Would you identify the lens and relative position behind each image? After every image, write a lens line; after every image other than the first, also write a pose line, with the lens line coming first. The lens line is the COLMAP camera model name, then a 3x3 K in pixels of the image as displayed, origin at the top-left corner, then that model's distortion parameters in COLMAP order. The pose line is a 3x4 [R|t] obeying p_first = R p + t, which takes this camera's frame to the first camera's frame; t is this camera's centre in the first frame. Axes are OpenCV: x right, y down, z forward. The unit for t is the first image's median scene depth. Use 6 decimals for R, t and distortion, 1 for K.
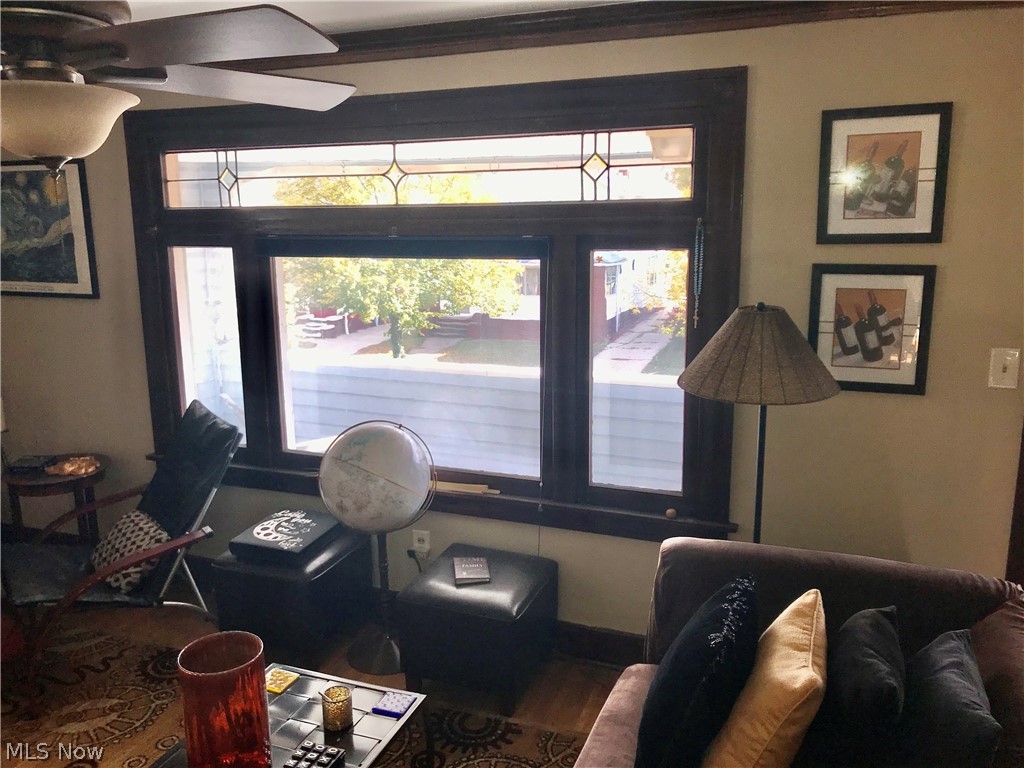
lens RADIAL K [[852.2, 0, 511.5], [0, 852.2, 377.0], [0, 0, 1]] dist [0.033654, -0.003439]
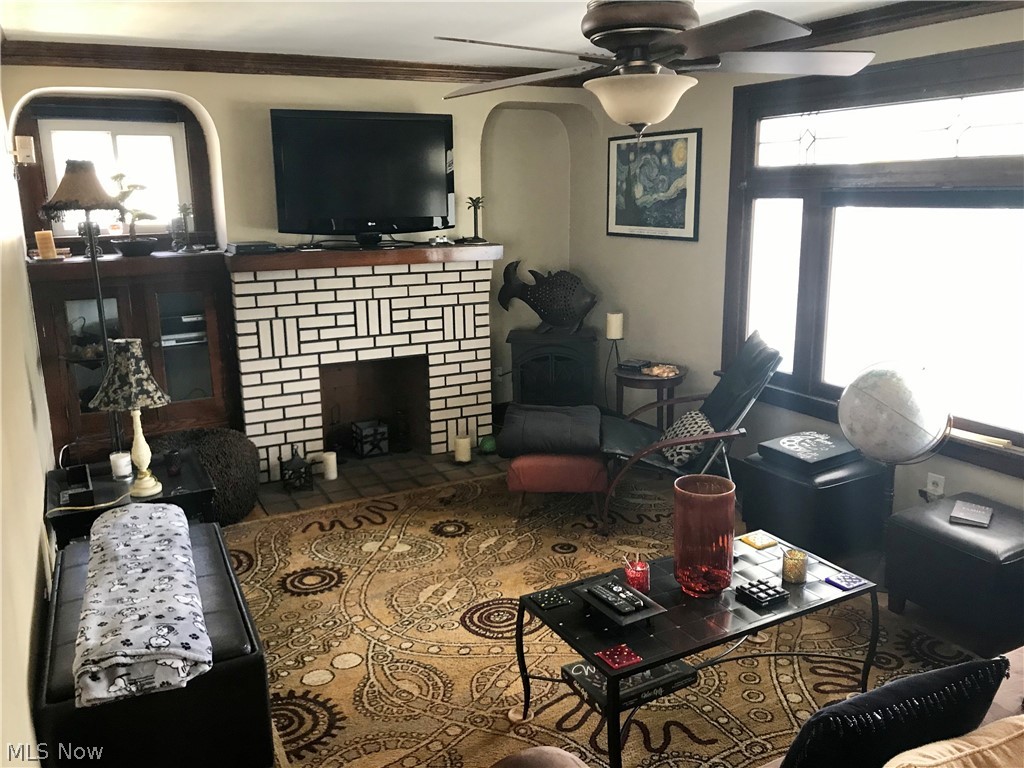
lens RADIAL K [[851.9, 0, 512.0], [0, 851.9, 384.0], [0, 0, 1]] dist [0.055773, -0.092801]
pose [[0.757043, 0.148744, -0.636208, 0.159061], [-0.122388, 0.988789, 0.085544, 0.046707], [0.641799, 0.013103, 0.766761, -0.144500]]
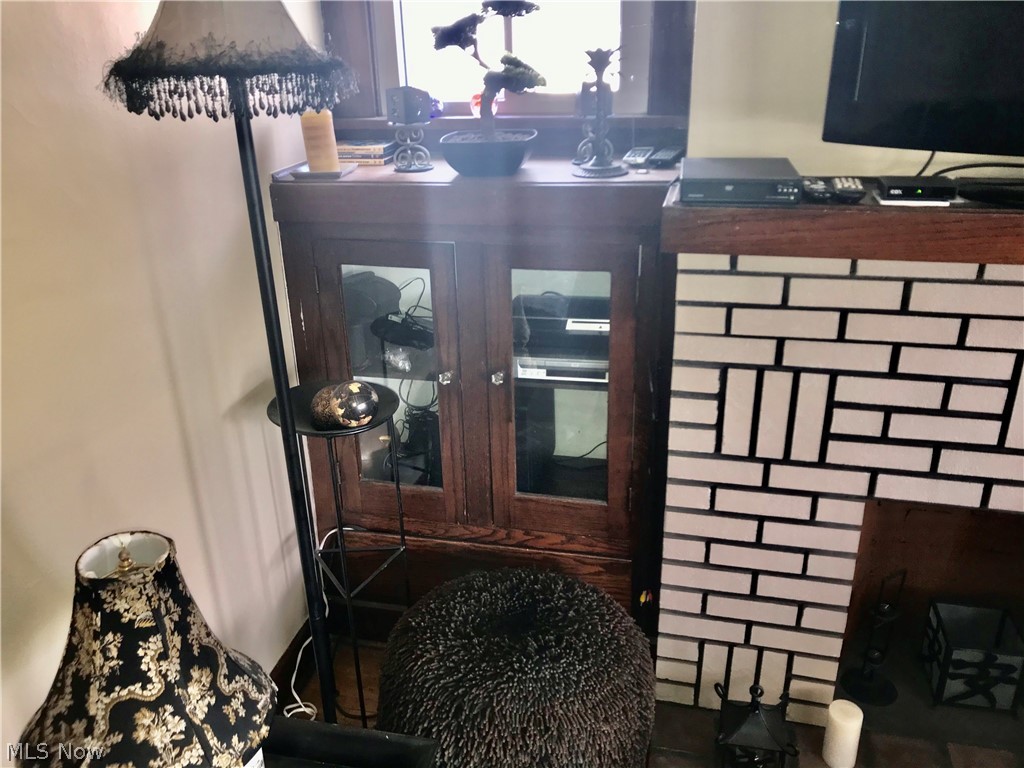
lens RADIAL K [[831.1, 0, 514.6], [0, 831.1, 370.2], [0, 0, 1]] dist [0.057019, -0.086758]
pose [[0.154811, 0.383093, -0.910645, -0.610803], [-0.171354, 0.918199, 0.357140, -0.050856], [0.972970, 0.100753, 0.207792, 0.428816]]
